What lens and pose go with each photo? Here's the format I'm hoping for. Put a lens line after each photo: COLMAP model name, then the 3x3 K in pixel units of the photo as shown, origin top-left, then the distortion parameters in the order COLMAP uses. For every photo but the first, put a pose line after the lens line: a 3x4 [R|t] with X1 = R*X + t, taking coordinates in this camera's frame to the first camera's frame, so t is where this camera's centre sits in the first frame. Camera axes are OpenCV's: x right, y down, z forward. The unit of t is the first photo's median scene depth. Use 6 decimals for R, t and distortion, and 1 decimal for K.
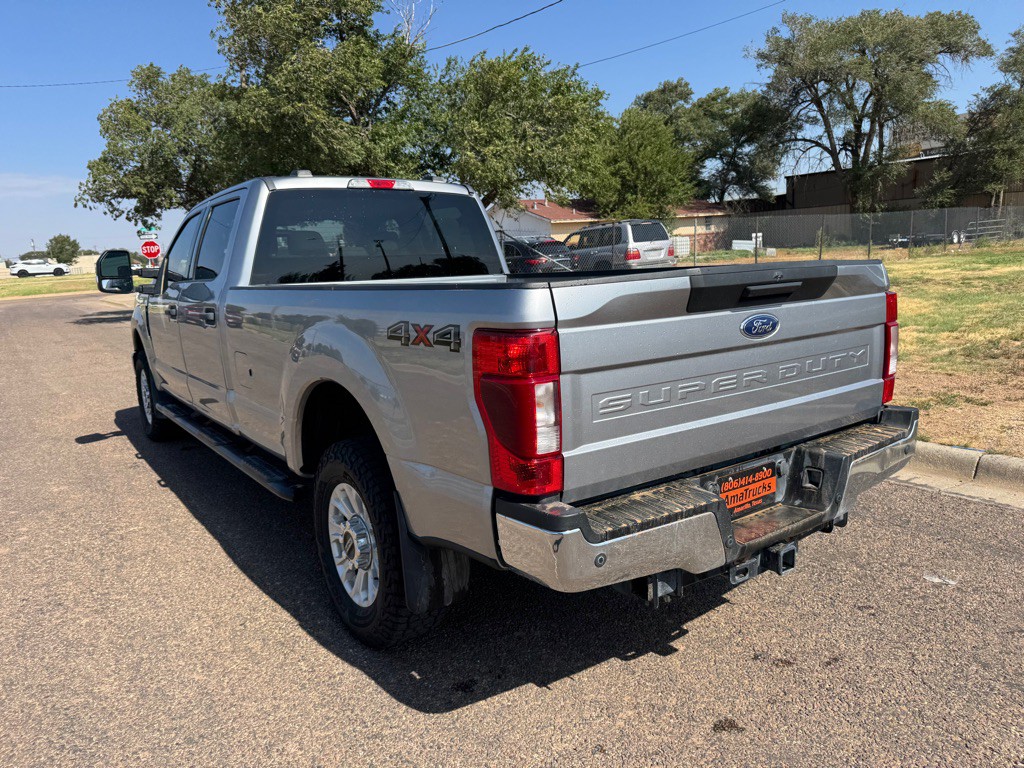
lens RADIAL K [[707.6, 0, 473.4], [0, 707.6, 403.7], [0, 0, 1]] dist [-0.002844, -0.001167]
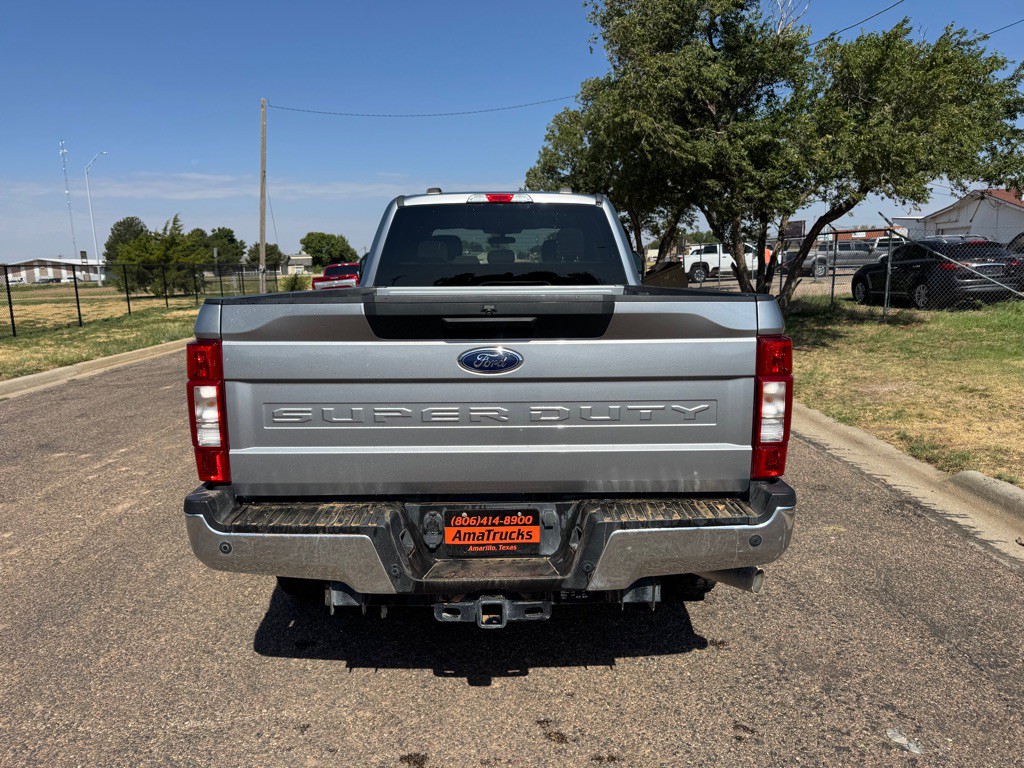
lens RADIAL K [[681.7, 0, 512.0], [0, 681.7, 384.0], [0, 0, 1]] dist [0.036195, -0.001261]
pose [[0.841938, 0.131083, -0.523409, 0.855679], [-0.136387, 0.990243, 0.028609, -0.102128], [0.522052, 0.047299, 0.851601, 0.225173]]
